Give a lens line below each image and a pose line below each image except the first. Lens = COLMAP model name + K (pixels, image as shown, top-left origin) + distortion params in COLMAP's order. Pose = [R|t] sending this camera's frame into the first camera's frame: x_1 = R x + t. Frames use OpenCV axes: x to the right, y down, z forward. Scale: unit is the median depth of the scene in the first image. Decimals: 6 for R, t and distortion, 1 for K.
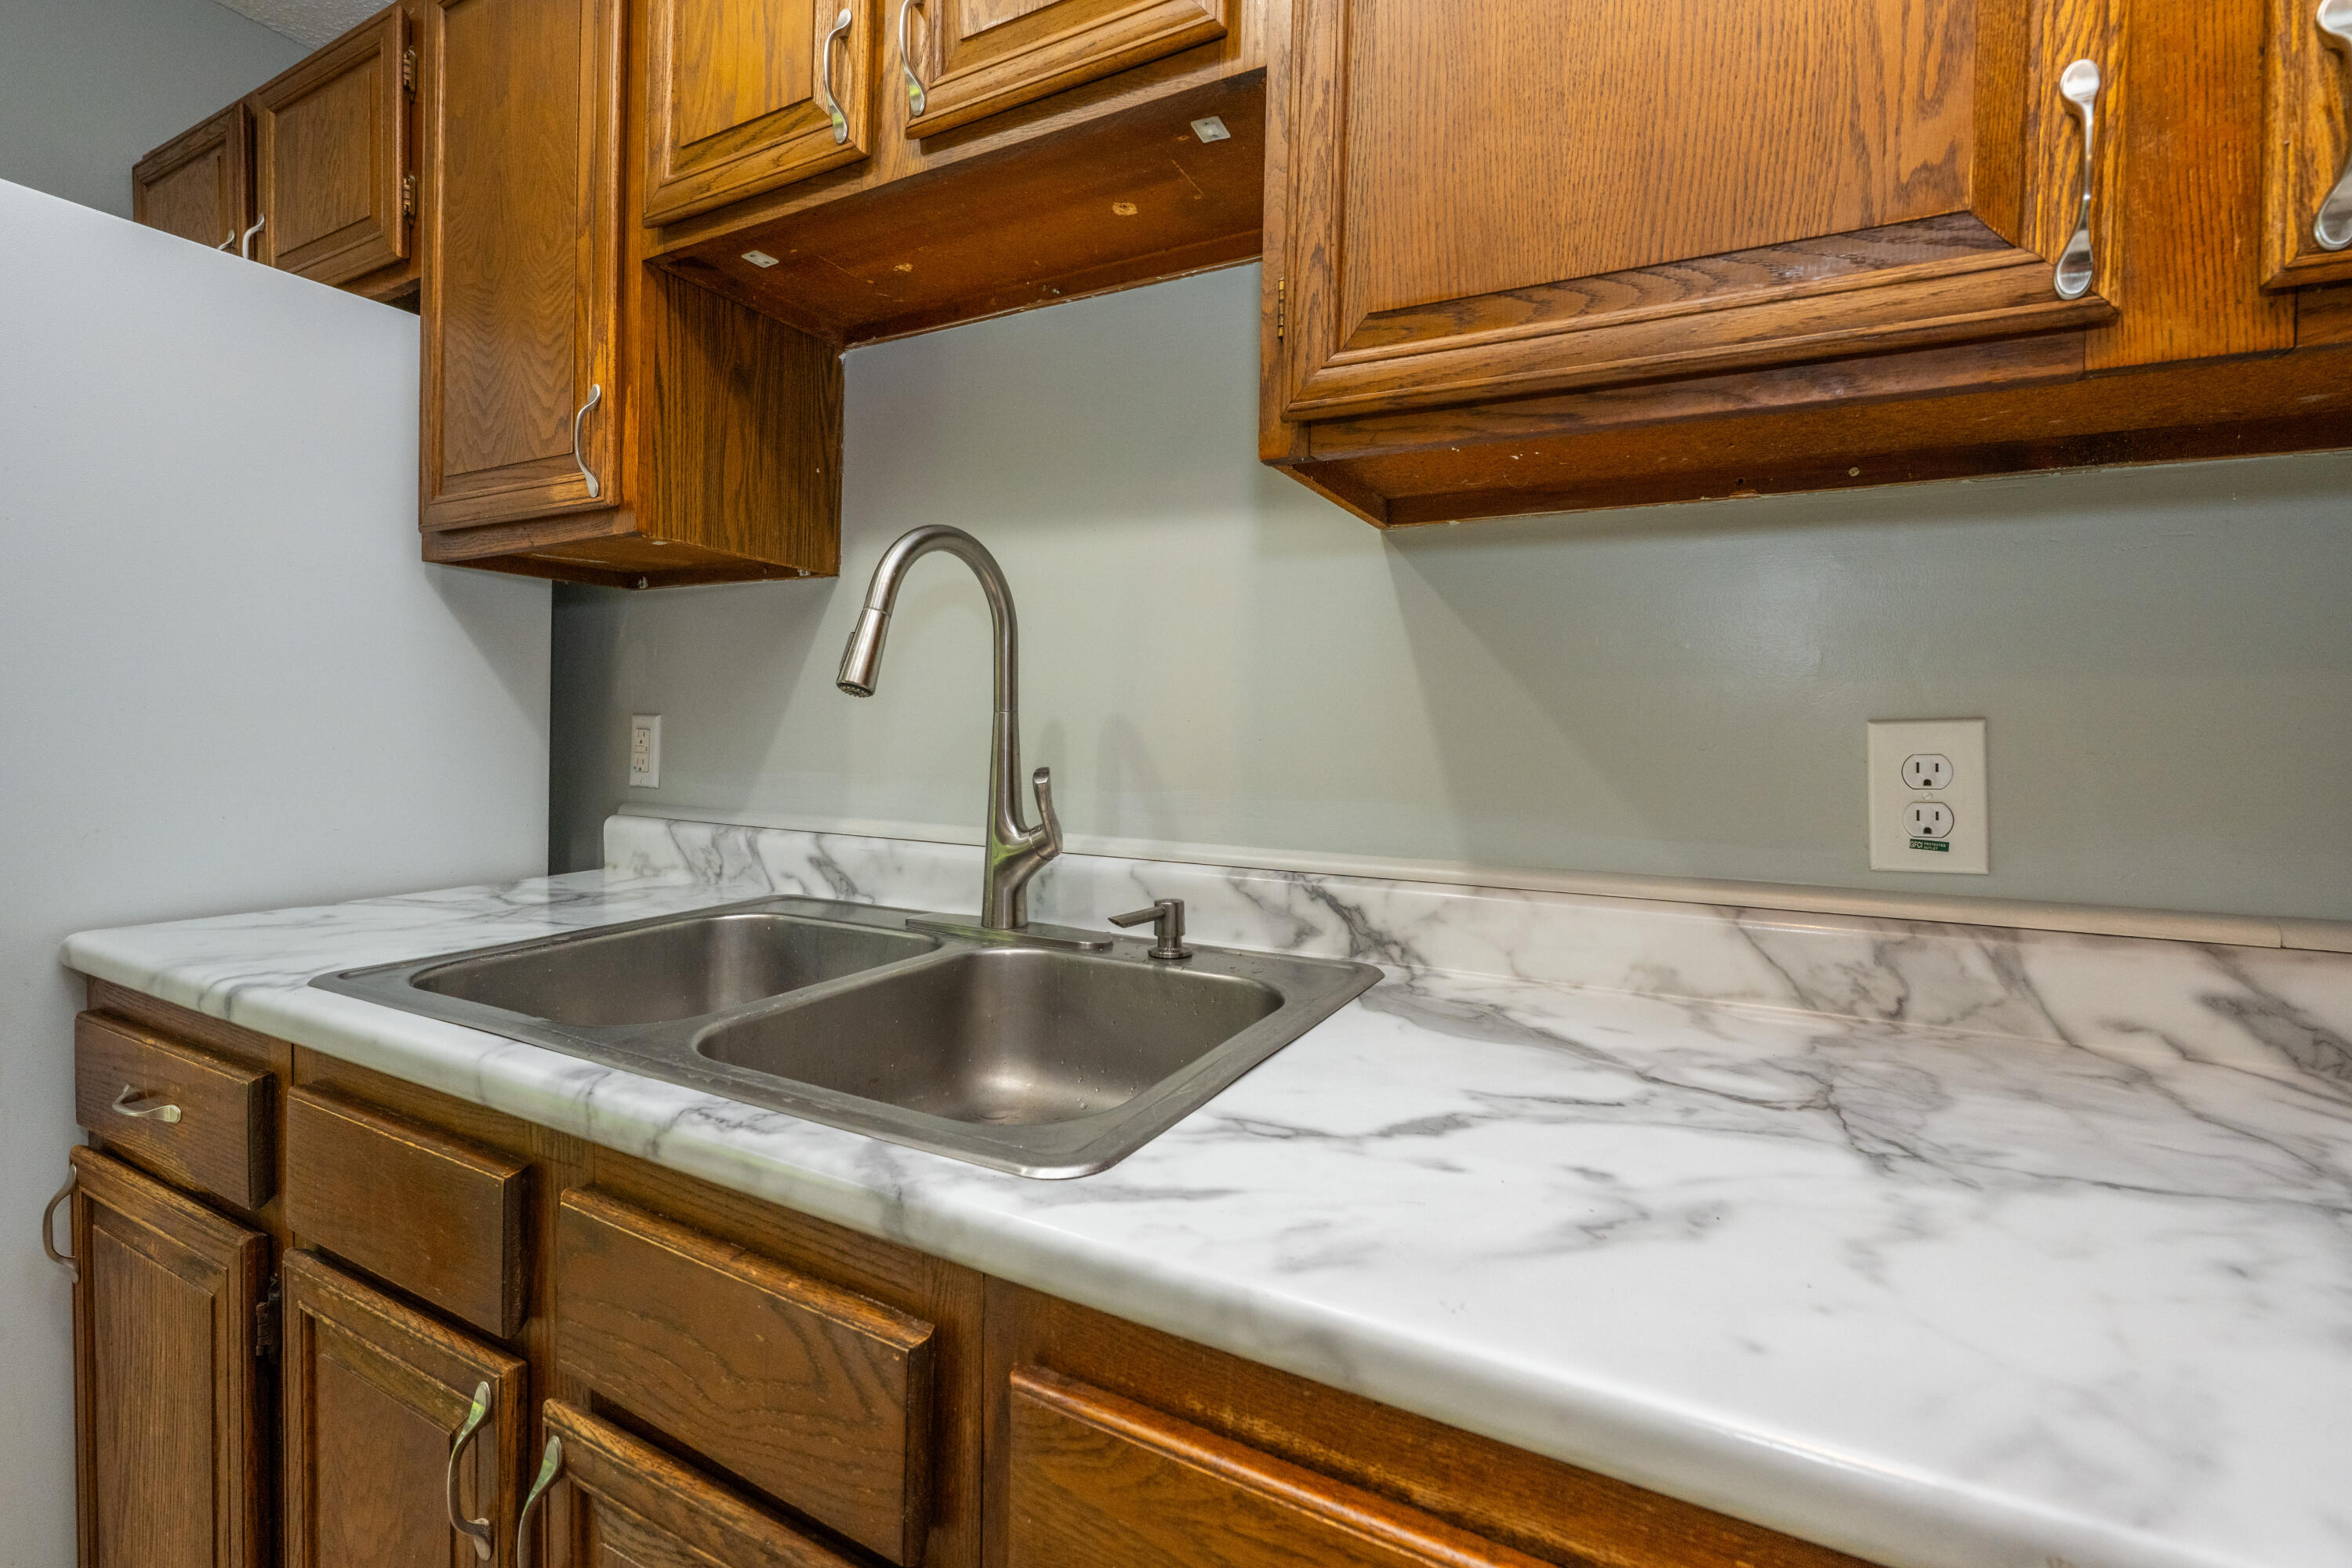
lens RADIAL K [[1046.1, 0, 1174.5], [0, 1046.1, 739.8], [0, 0, 1]] dist [0.002204, 0.000302]
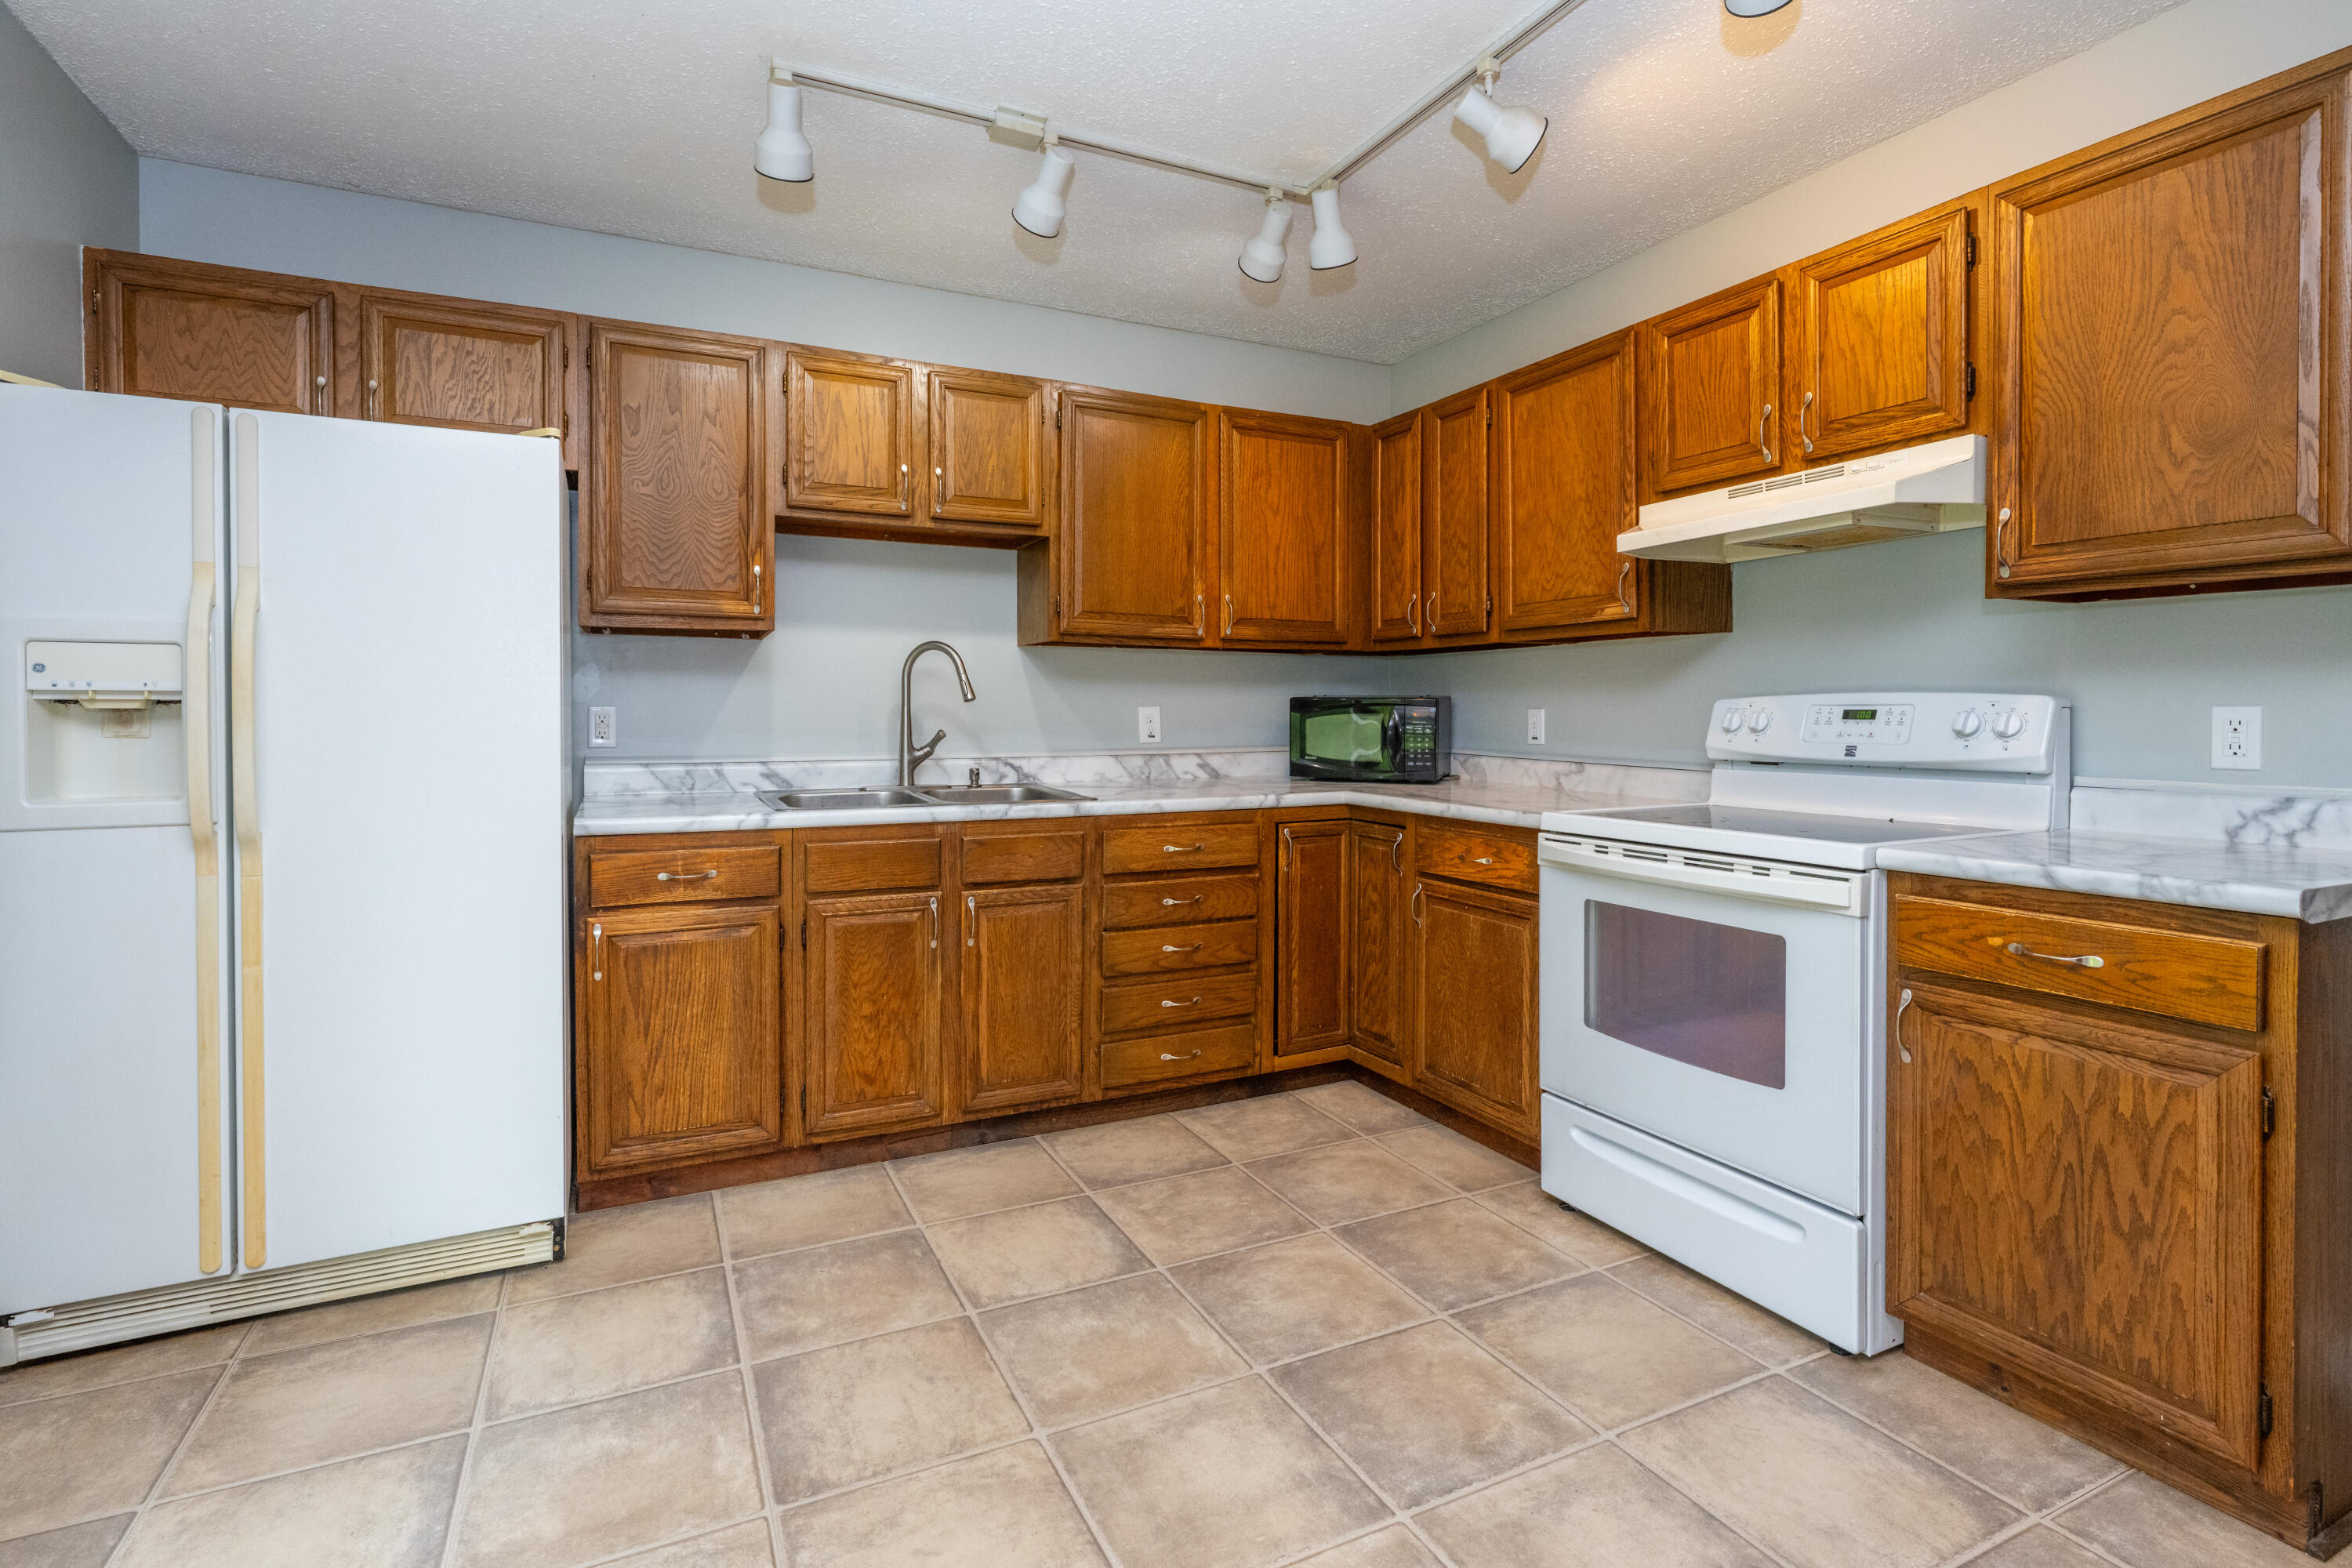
lens RADIAL K [[1117.7, 0, 1167.8], [0, 1117.7, 731.0], [0, 0, 1]] dist [0.002205, -0.001222]
pose [[0.586445, -0.026571, 0.809553, -2.293202], [0.015291, 0.999647, 0.021734, -0.013948], [-0.809845, -0.000367, 0.586644, -1.340850]]
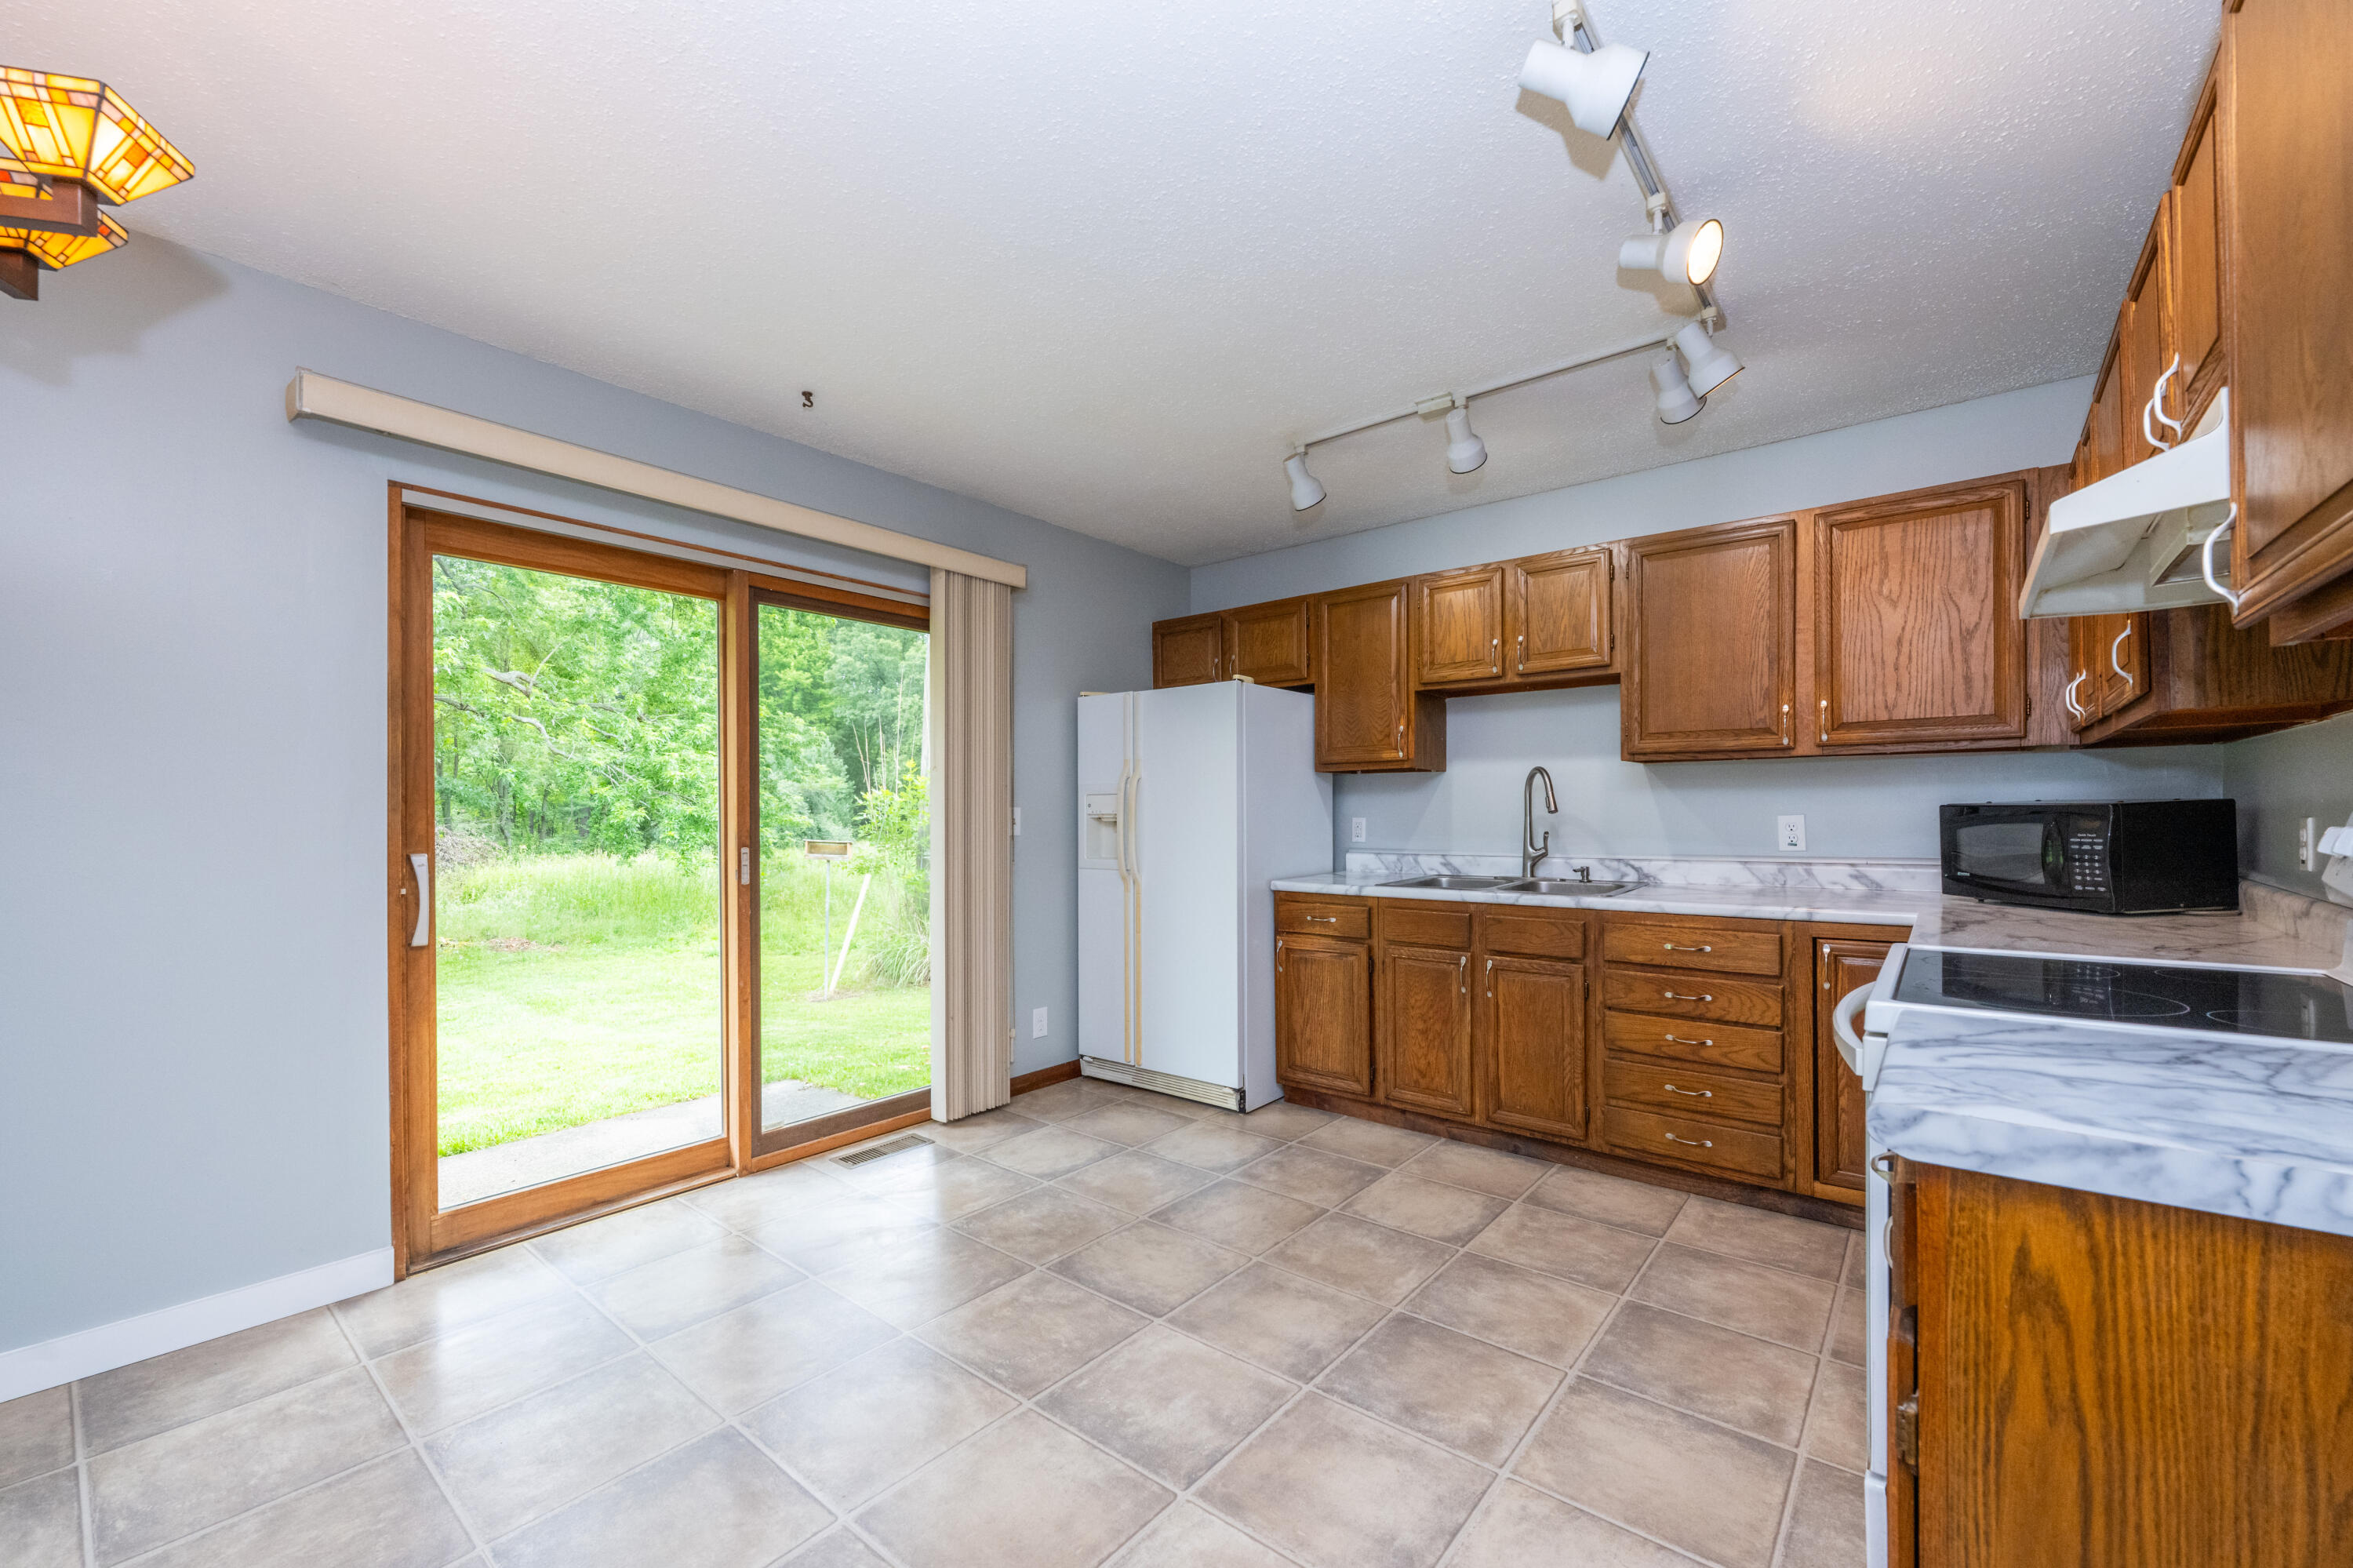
lens RADIAL K [[936.0, 0, 1172.0], [0, 936.0, 816.0], [0, 0, 1]] dist [-0.001791, -0.000096]
pose [[0.980921, -0.018801, -0.193494, -0.801807], [0.016842, 0.999789, -0.011767, -0.010073], [0.193674, 0.008284, 0.981031, -2.554325]]
